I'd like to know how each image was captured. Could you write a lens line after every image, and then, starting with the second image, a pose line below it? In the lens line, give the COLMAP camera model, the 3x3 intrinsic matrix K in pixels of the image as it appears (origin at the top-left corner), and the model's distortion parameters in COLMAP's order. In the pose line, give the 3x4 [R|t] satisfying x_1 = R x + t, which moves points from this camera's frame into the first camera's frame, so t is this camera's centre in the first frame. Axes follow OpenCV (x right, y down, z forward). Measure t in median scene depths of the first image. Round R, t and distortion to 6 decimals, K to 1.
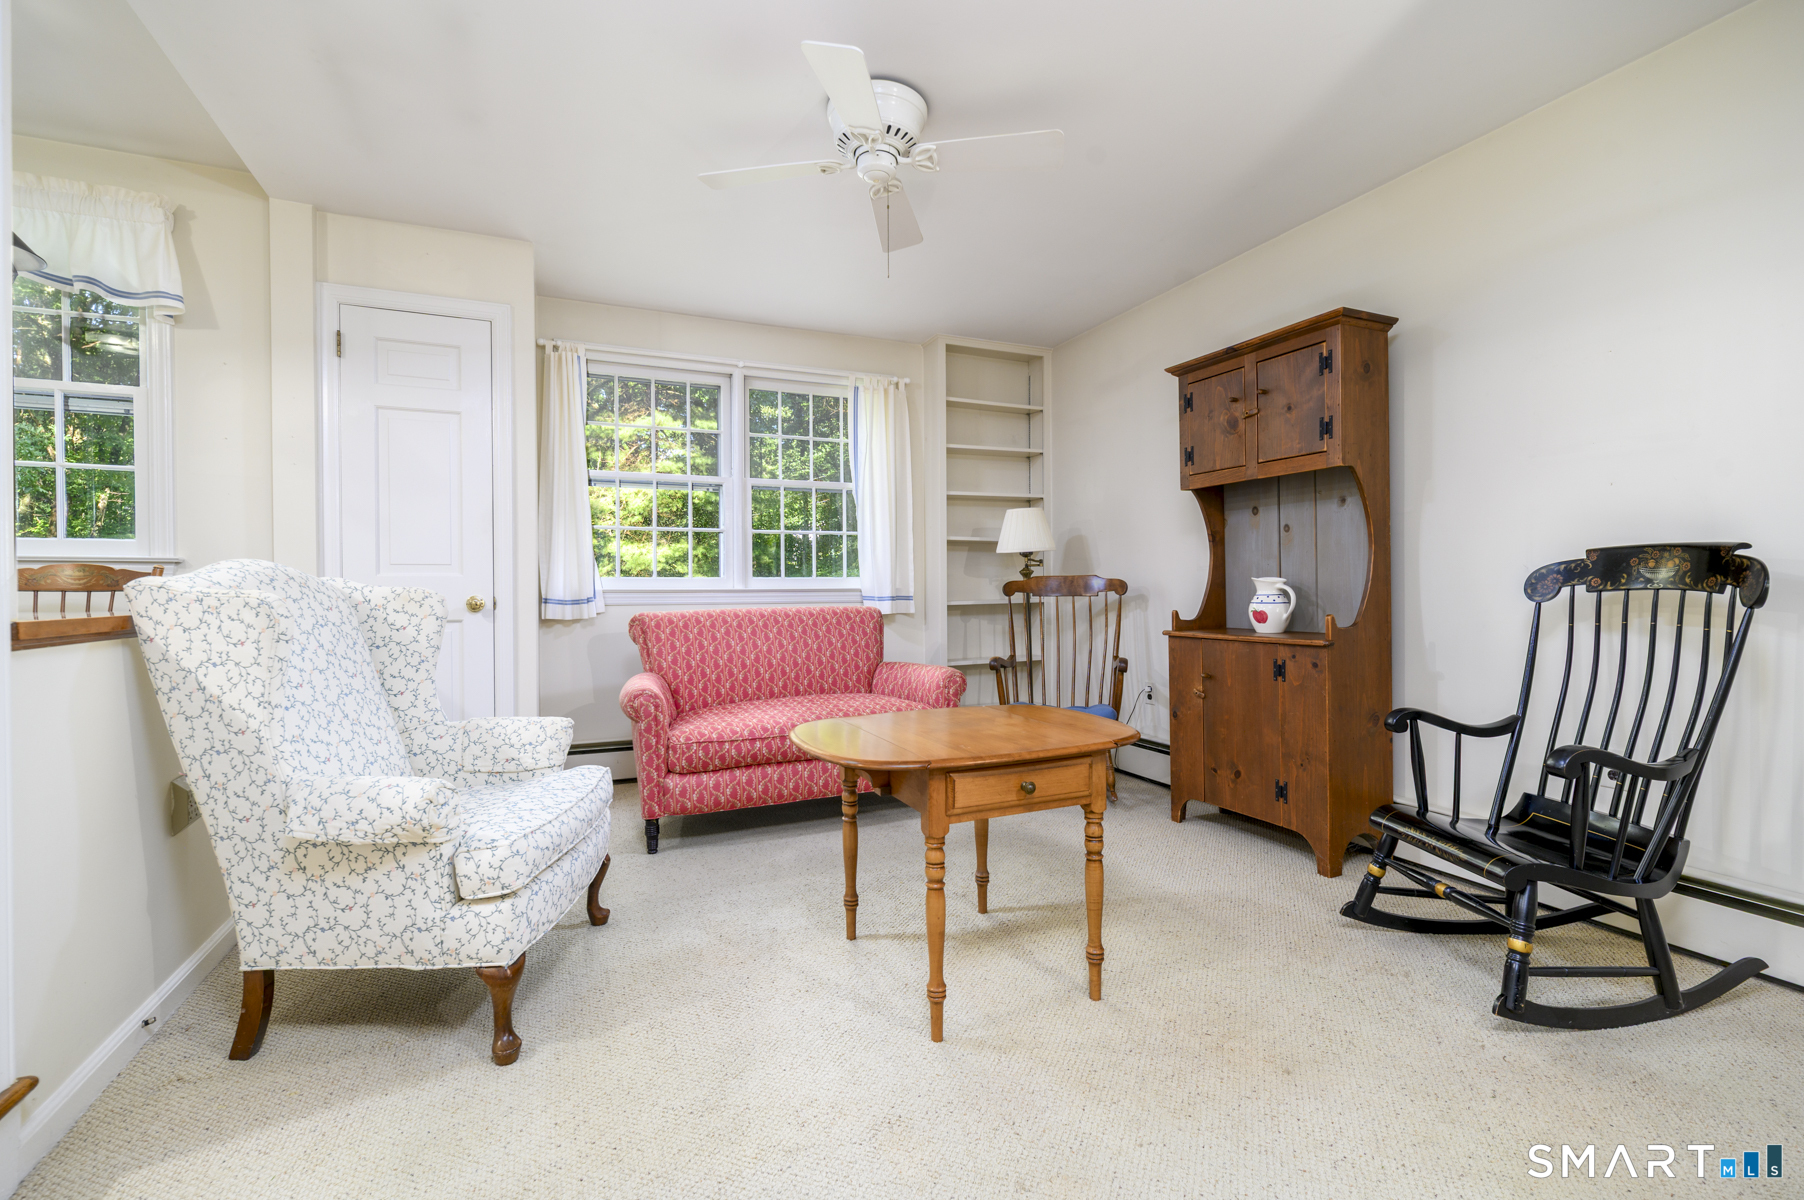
lens RADIAL K [[801.7, 0, 889.4], [0, 801.7, 592.2], [0, 0, 1]] dist [0.004133, -0.000042]
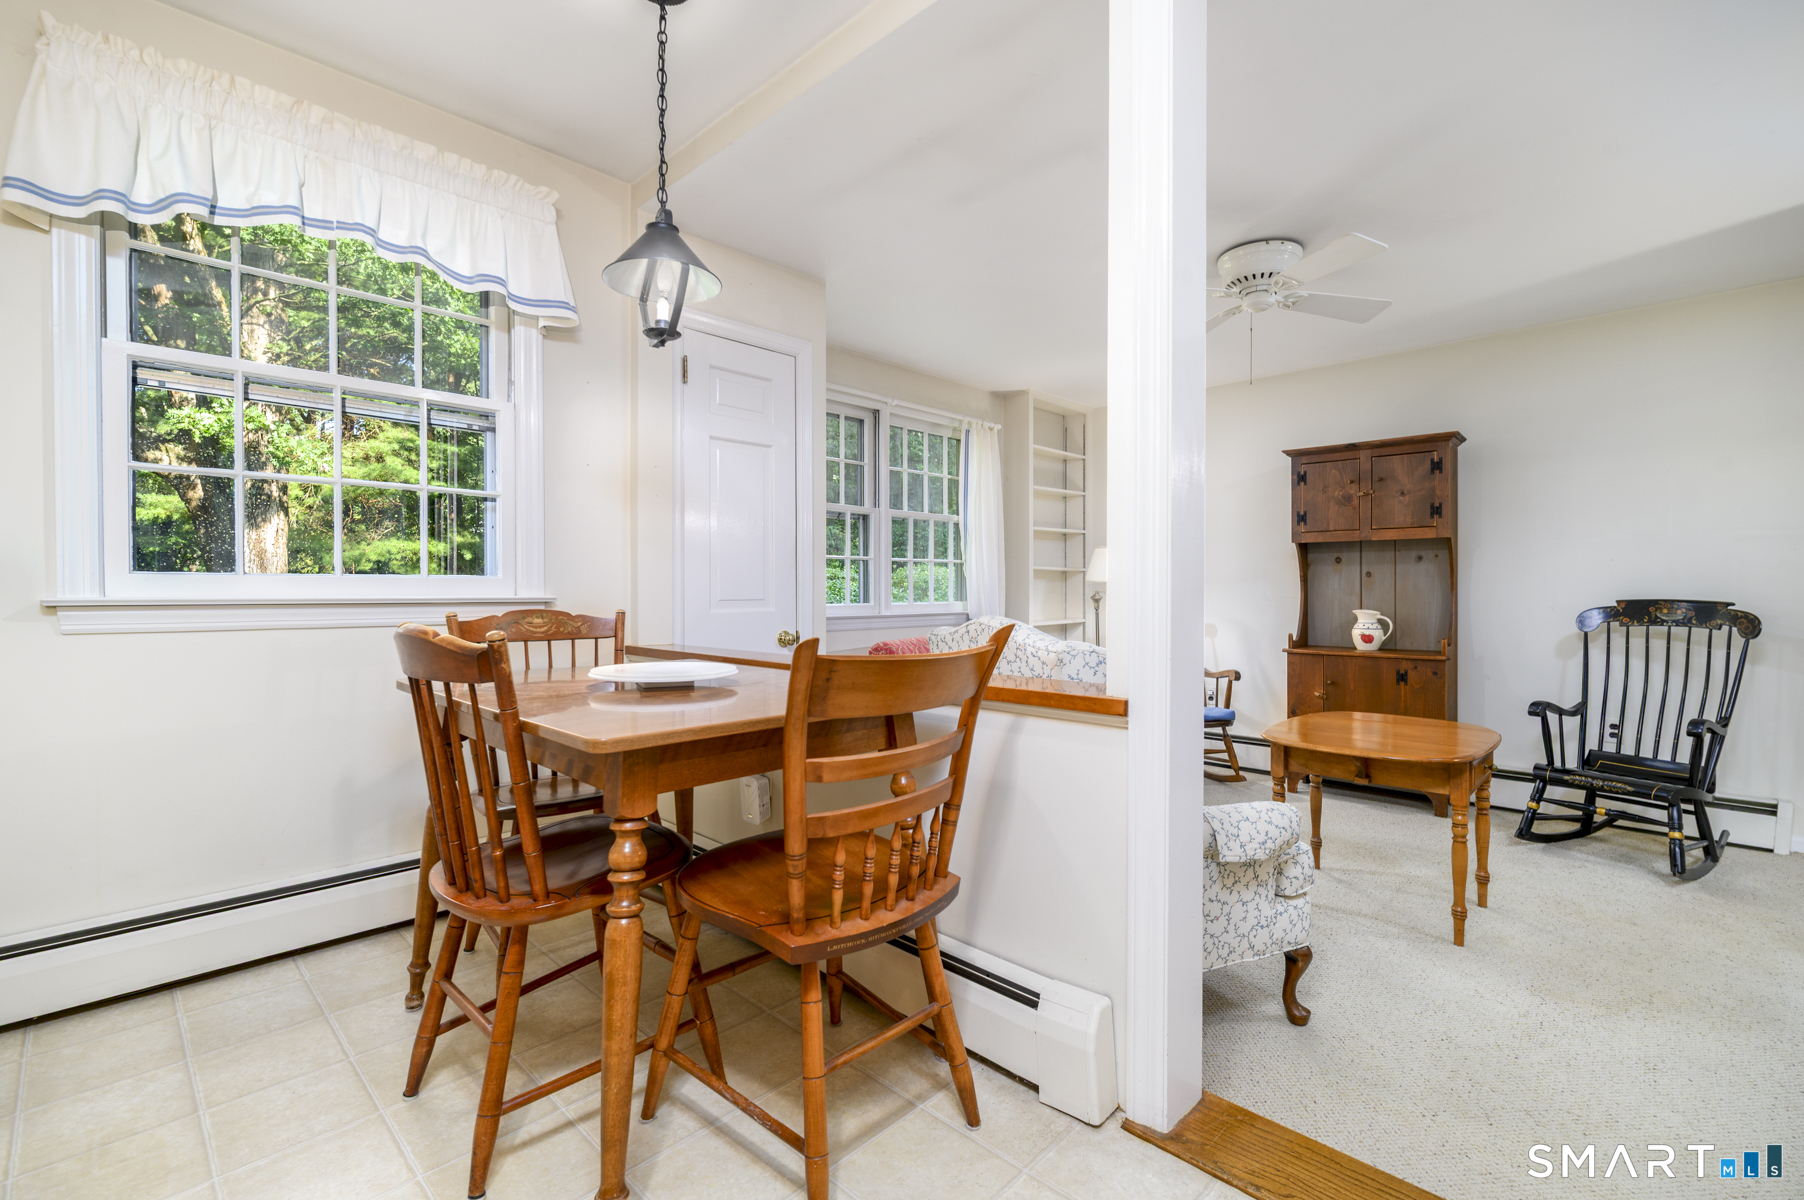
lens RADIAL K [[801.7, 0, 894.3], [0, 801.7, 594.3], [0, 0, 1]] dist [0.004133, -0.000042]
pose [[0.916296, -0.000310, 0.400501, -0.913364], [-0.001425, 0.999991, 0.004034, -0.054757], [-0.400499, -0.004267, 0.916287, 0.053651]]
